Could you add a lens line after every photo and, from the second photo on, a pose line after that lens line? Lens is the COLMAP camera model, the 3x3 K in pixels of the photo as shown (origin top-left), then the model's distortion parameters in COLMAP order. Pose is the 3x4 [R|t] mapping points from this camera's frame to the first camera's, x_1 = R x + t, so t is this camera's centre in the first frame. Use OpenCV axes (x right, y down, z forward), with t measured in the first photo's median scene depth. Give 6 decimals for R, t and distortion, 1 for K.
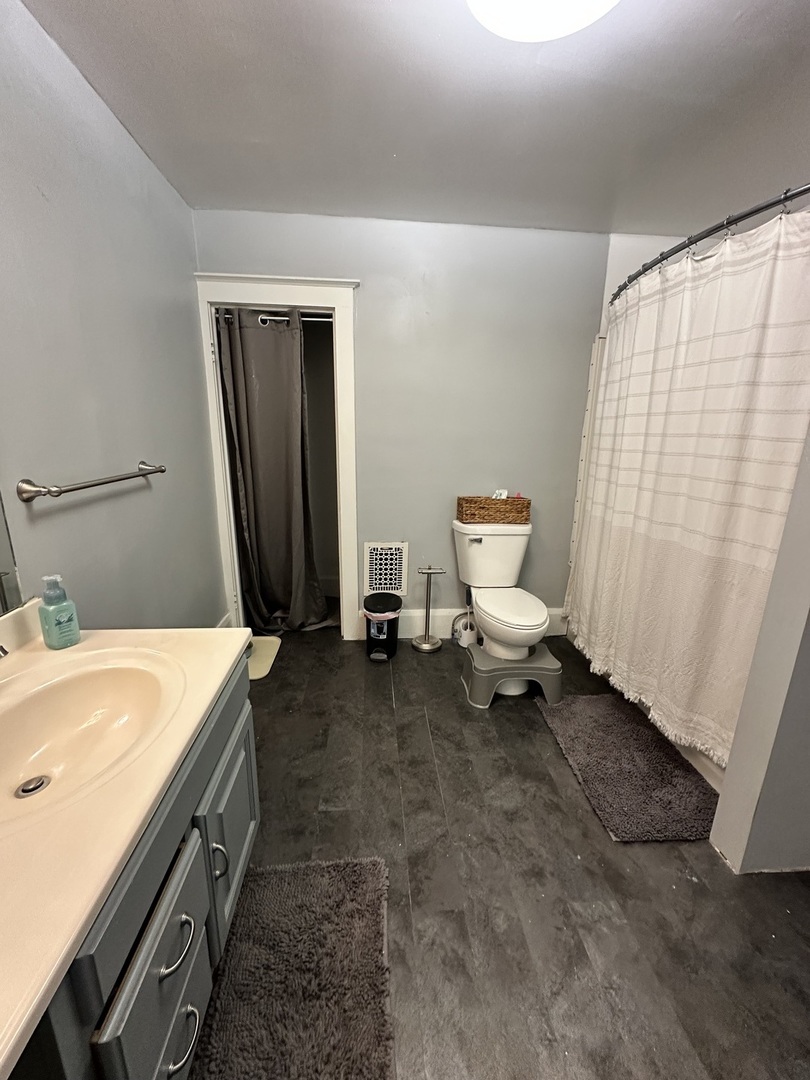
lens RADIAL K [[430.6, 0, 403.9], [0, 430.6, 537.4], [0, 0, 1]] dist [0.000151, -0.000064]
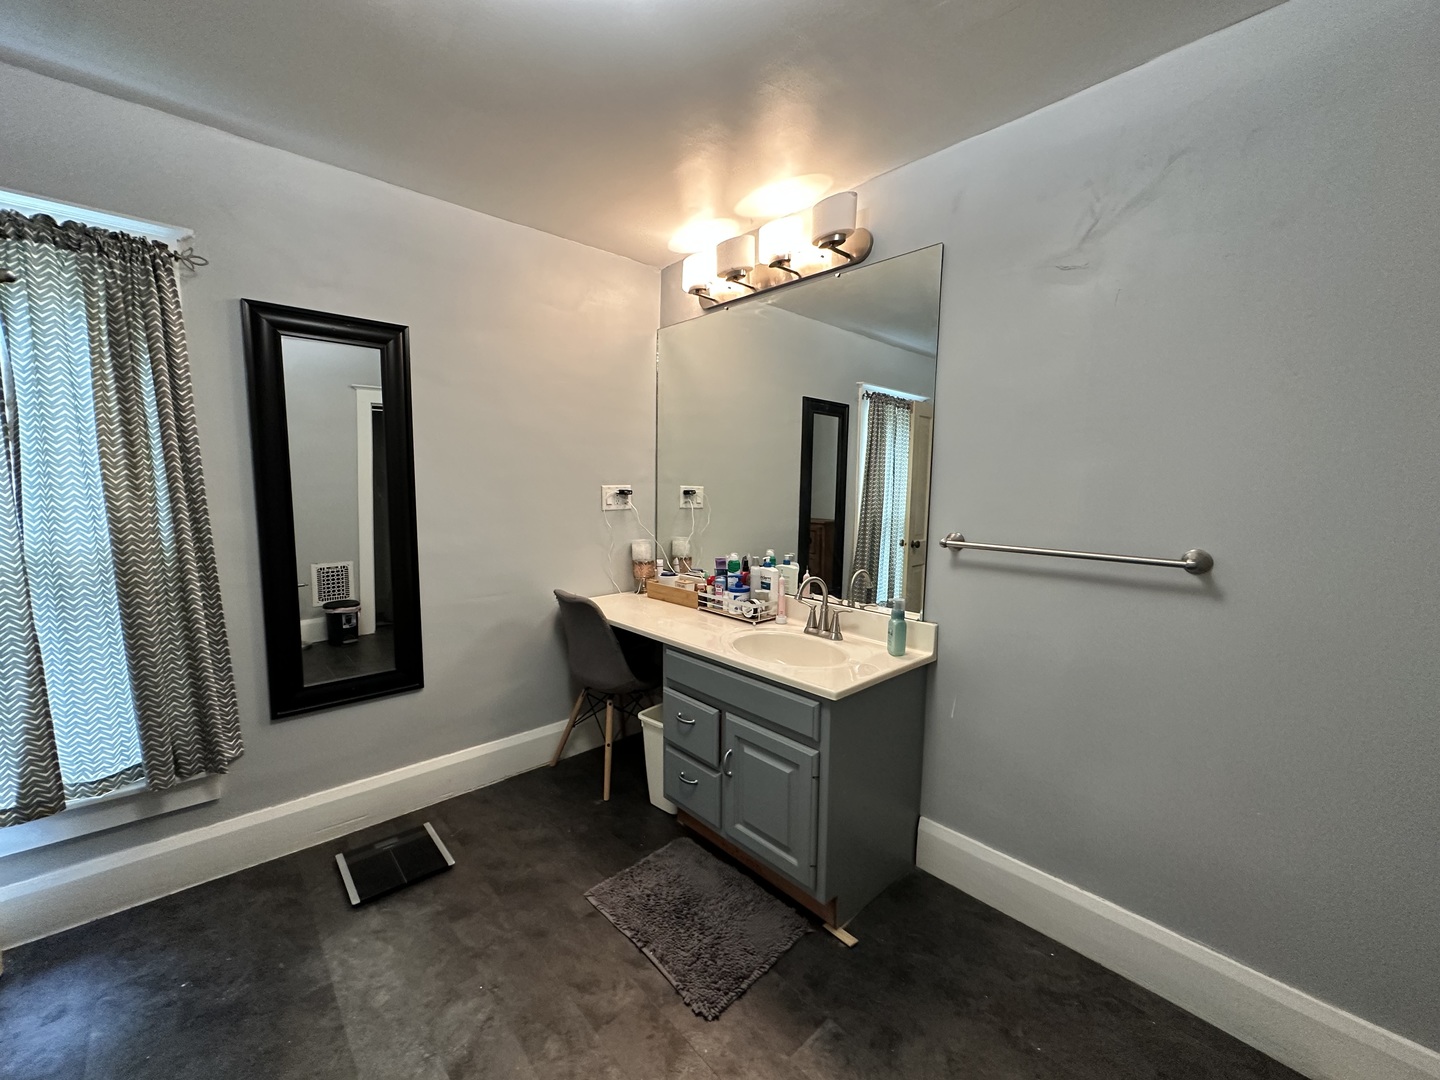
lens RADIAL K [[574.1, 0, 719.7], [0, 574.1, 540.4], [0, 0, 1]] dist [0.000151, -0.000064]
pose [[-0.779850, 0.044110, -0.624411, 0.635719], [-0.173322, 0.943298, 0.283104, -0.436853], [0.601493, 0.329003, -0.727986, 1.703174]]
